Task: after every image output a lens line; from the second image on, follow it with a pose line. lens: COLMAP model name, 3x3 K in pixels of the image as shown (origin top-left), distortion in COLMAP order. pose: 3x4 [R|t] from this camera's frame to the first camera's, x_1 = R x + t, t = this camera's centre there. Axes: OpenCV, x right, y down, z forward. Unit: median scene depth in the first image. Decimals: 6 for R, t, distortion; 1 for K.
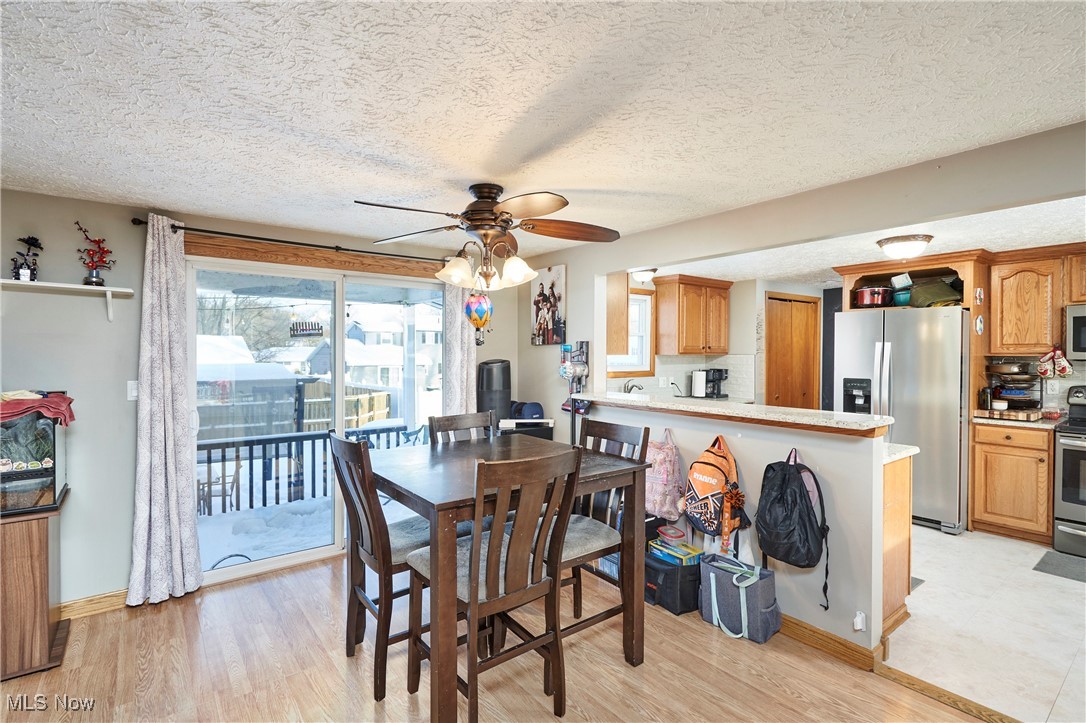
lens RADIAL K [[509.7, 0, 545.4], [0, 509.7, 356.9], [0, 0, 1]] dist [-0.001356, -0.000601]
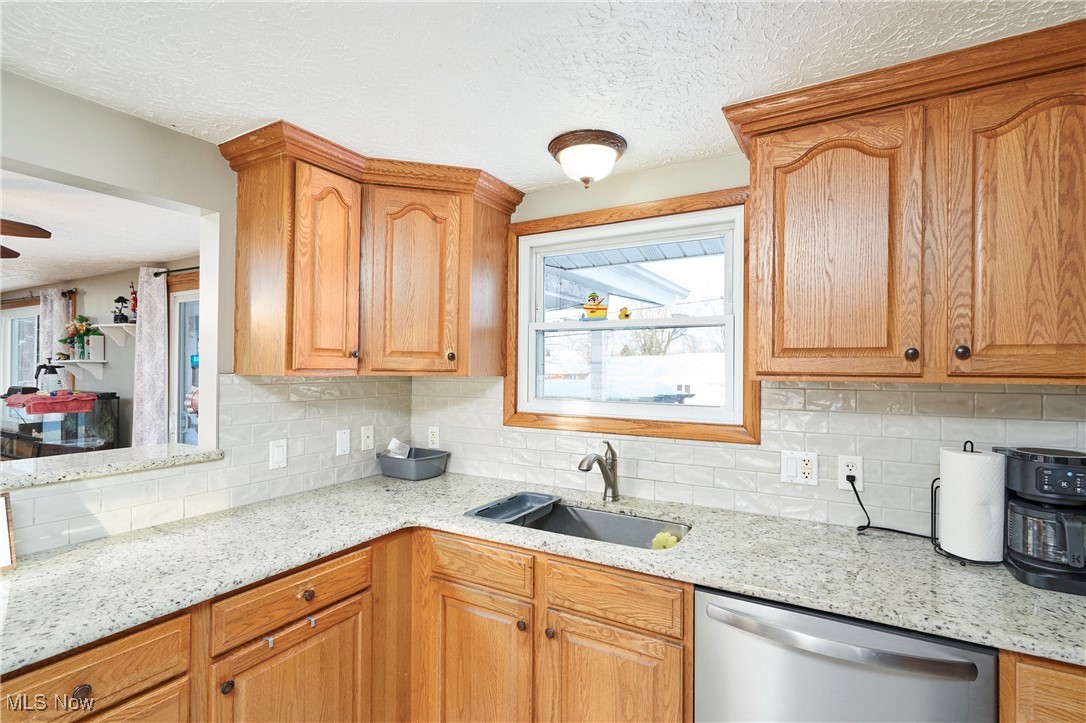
lens RADIAL K [[509.7, 0, 544.3], [0, 509.7, 364.4], [0, 0, 1]] dist [-0.001356, -0.000601]
pose [[0.384088, -0.002583, -0.923293, 0.467028], [-0.011590, 0.999904, -0.007619, -0.009015], [0.923224, 0.013627, 0.384021, 0.744091]]
